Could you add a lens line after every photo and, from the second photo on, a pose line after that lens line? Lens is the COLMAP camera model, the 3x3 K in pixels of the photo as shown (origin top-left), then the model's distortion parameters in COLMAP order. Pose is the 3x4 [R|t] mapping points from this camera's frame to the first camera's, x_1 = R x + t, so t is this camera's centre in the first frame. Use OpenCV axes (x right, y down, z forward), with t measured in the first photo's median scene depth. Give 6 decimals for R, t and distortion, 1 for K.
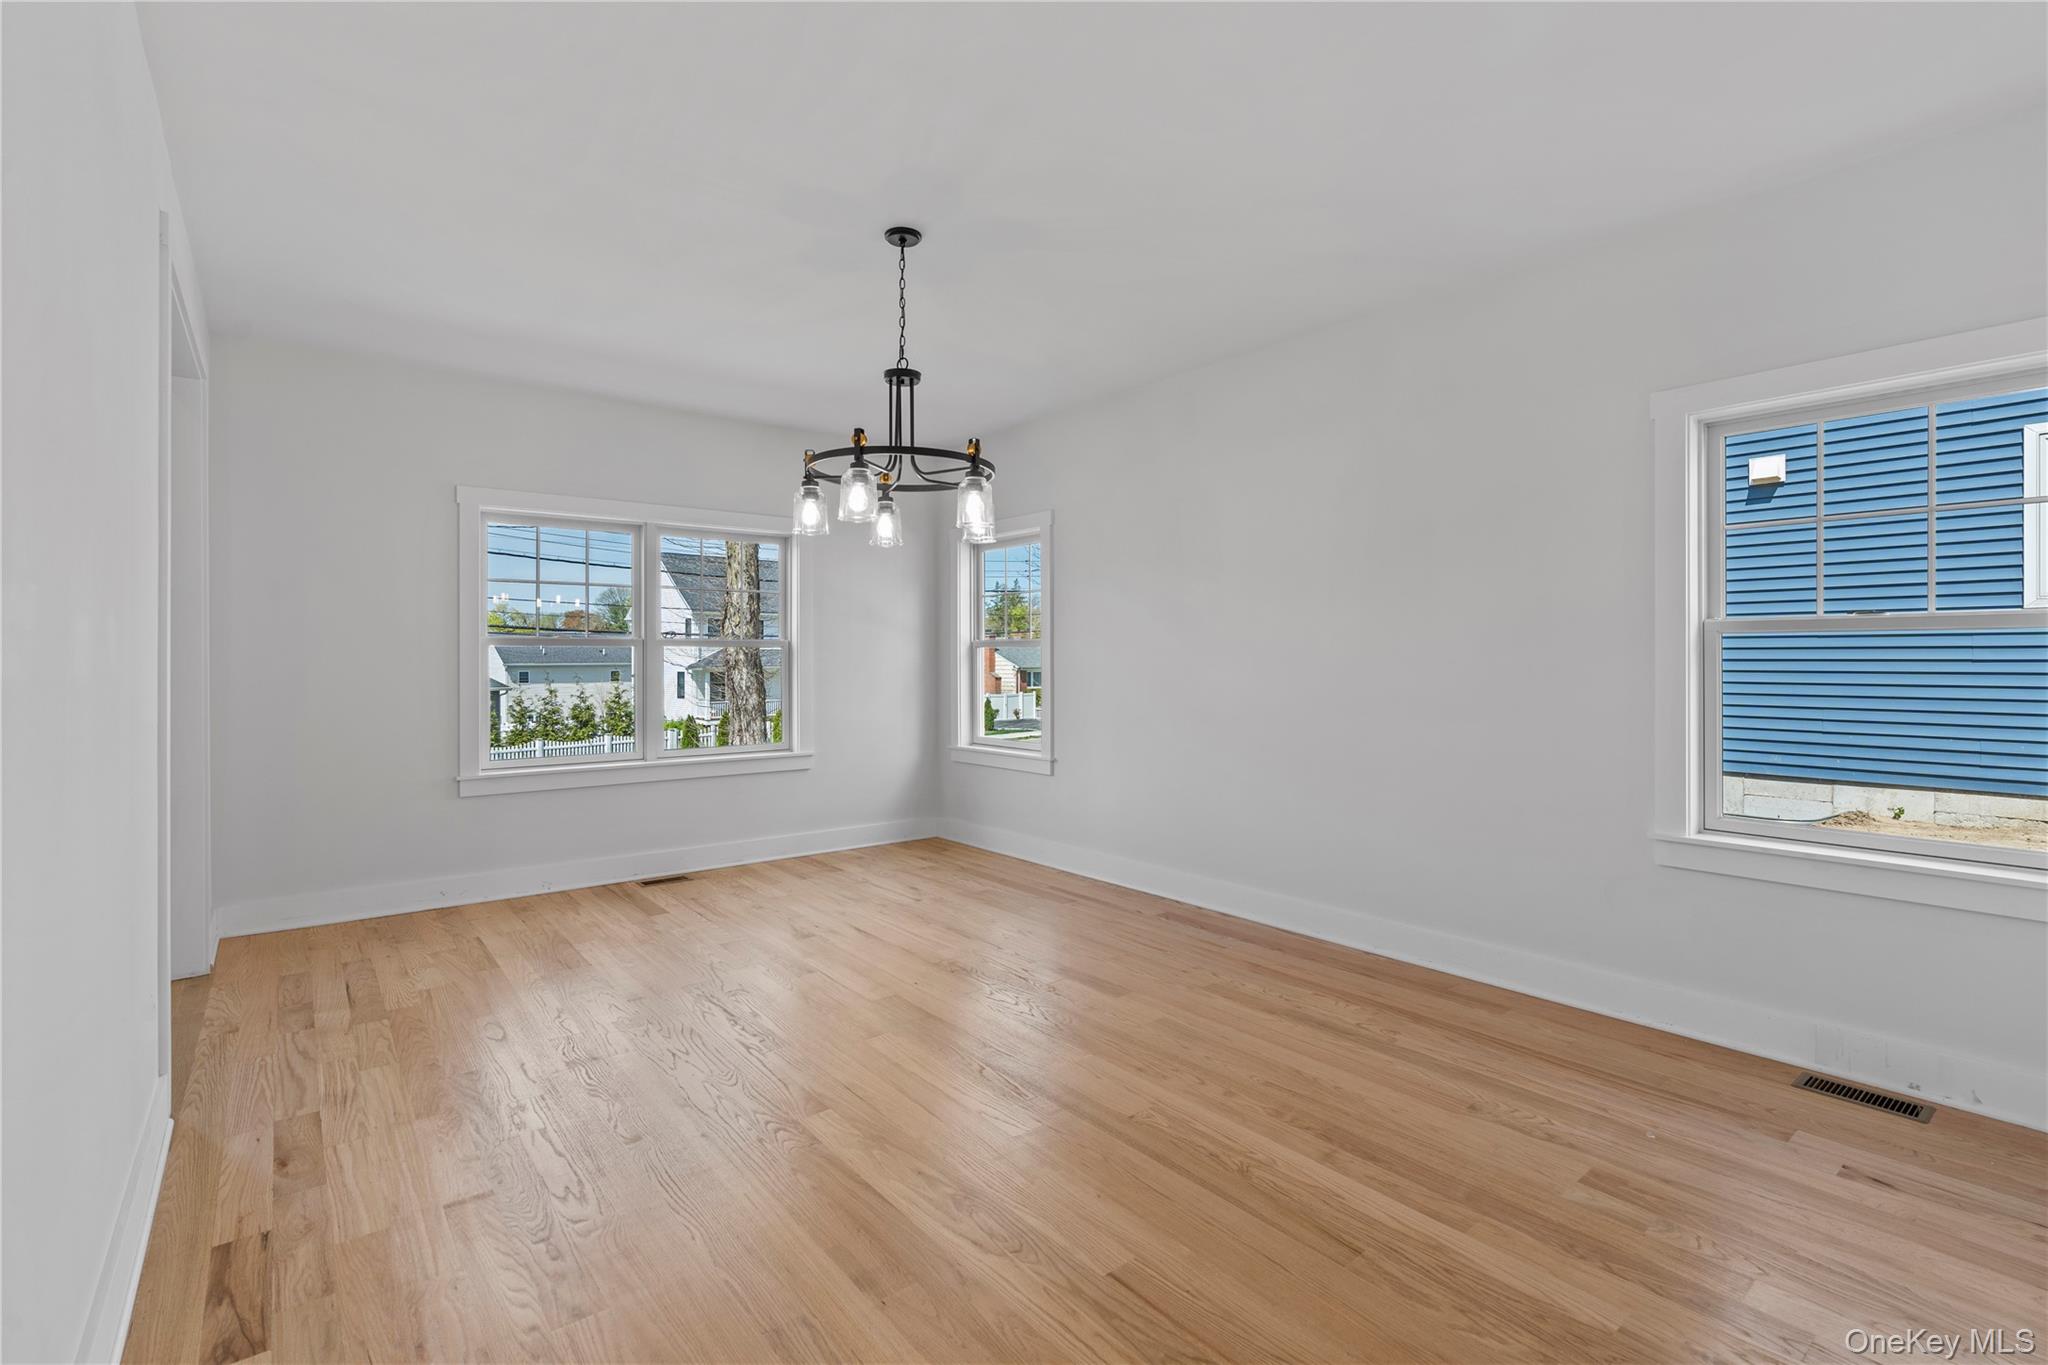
lens RADIAL K [[926.0, 0, 1019.0], [0, 926.0, 670.7], [0, 0, 1]] dist [-0.004246, 0.000575]
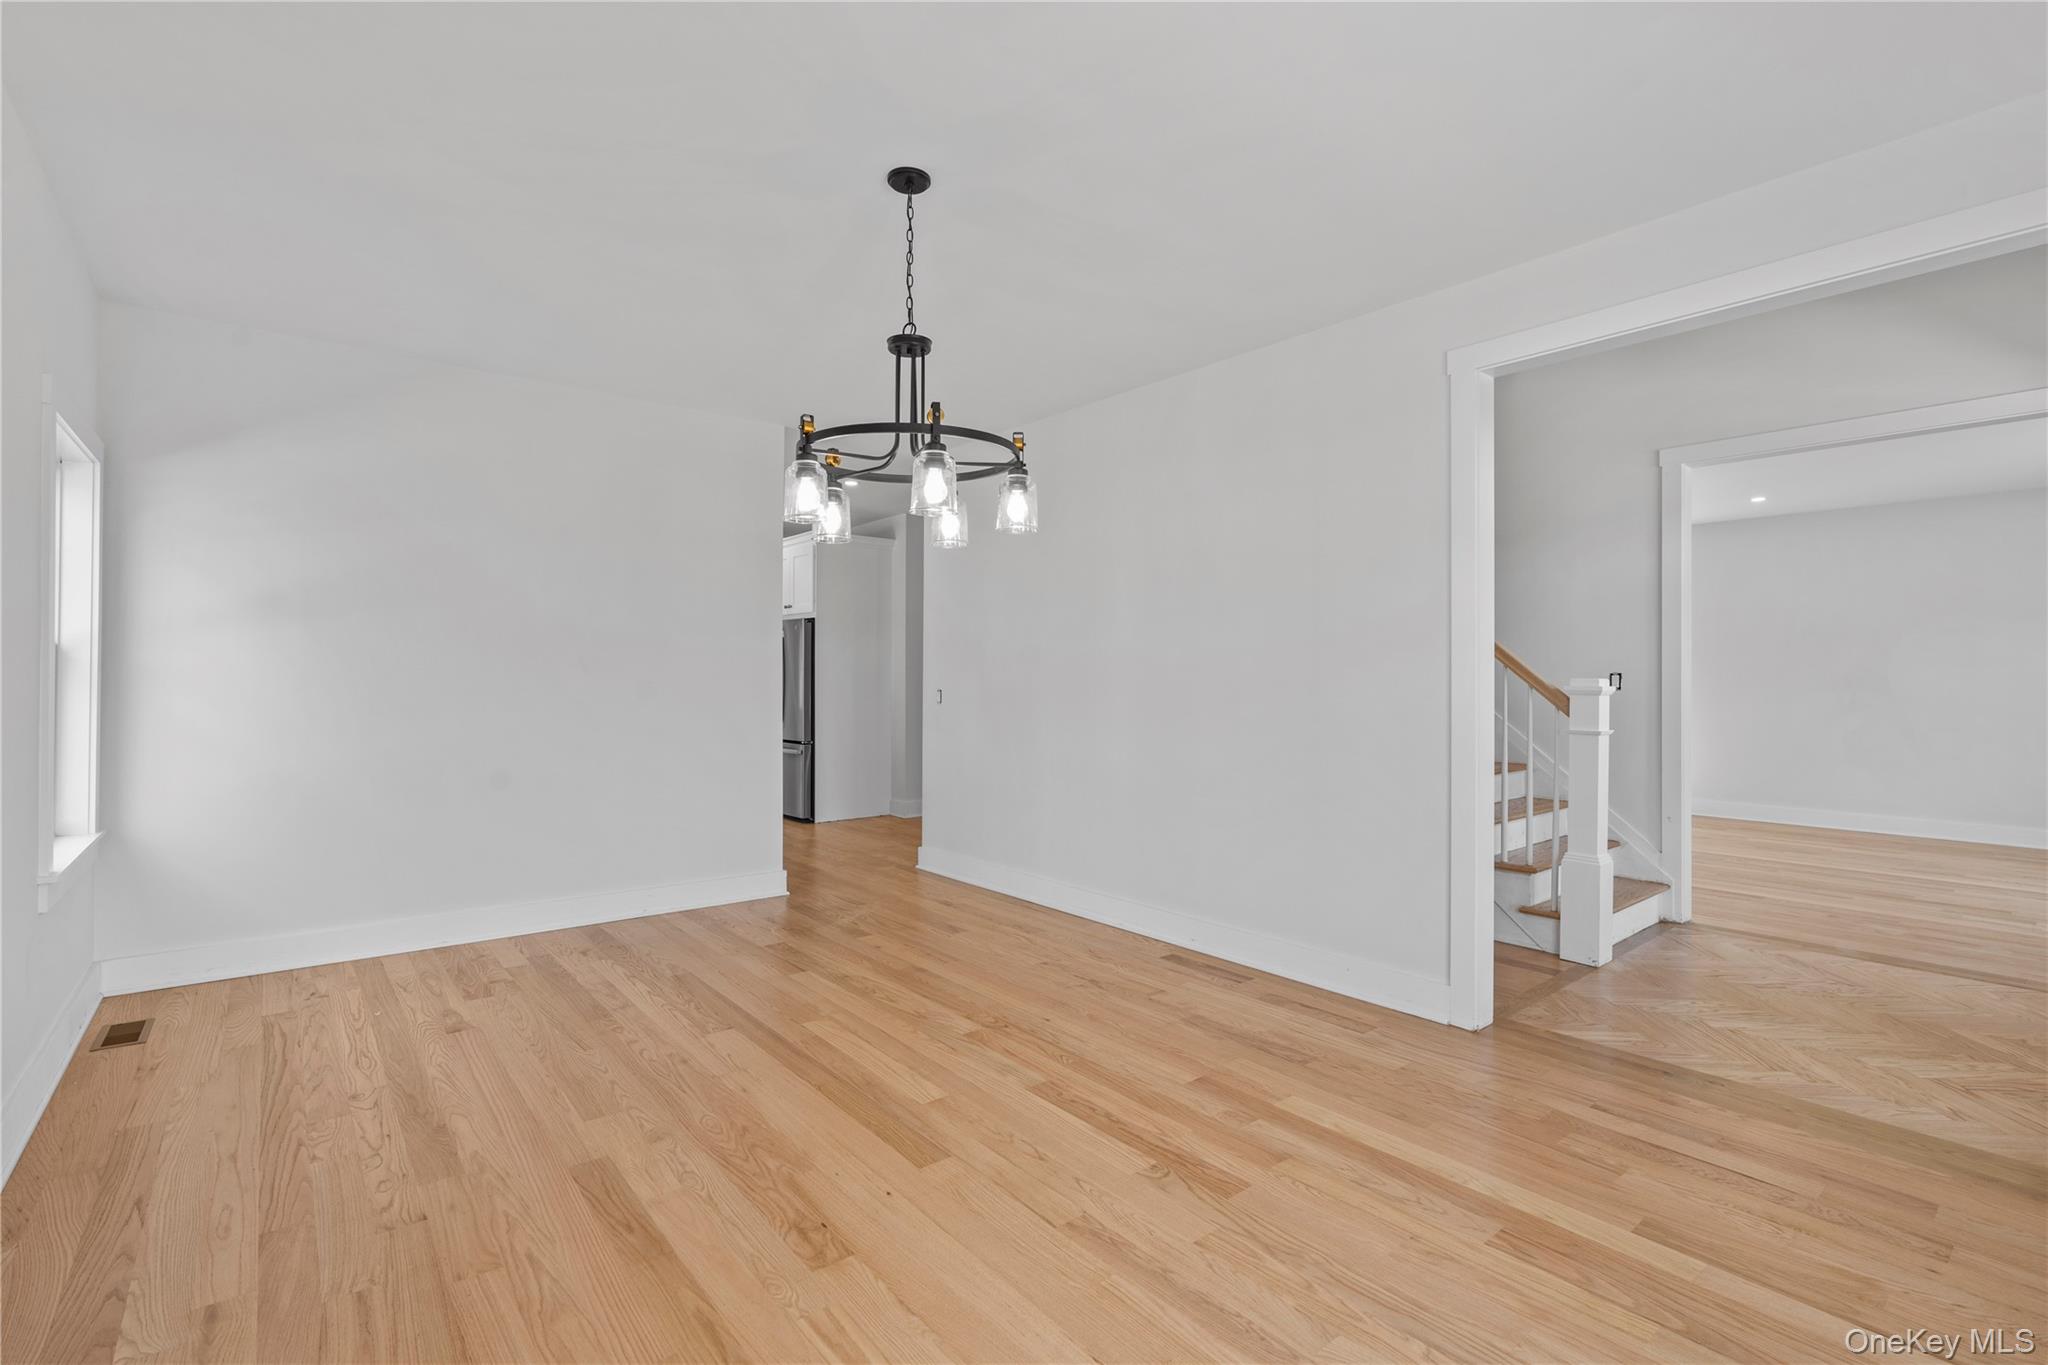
lens RADIAL K [[926.0, 0, 1019.0], [0, 926.0, 670.7], [0, 0, 1]] dist [-0.004246, 0.000575]
pose [[-0.999966, -0.002241, -0.007989, -0.260020], [-0.002266, 0.999993, 0.003108, -0.026908], [0.007982, 0.003126, -0.999963, 2.182721]]
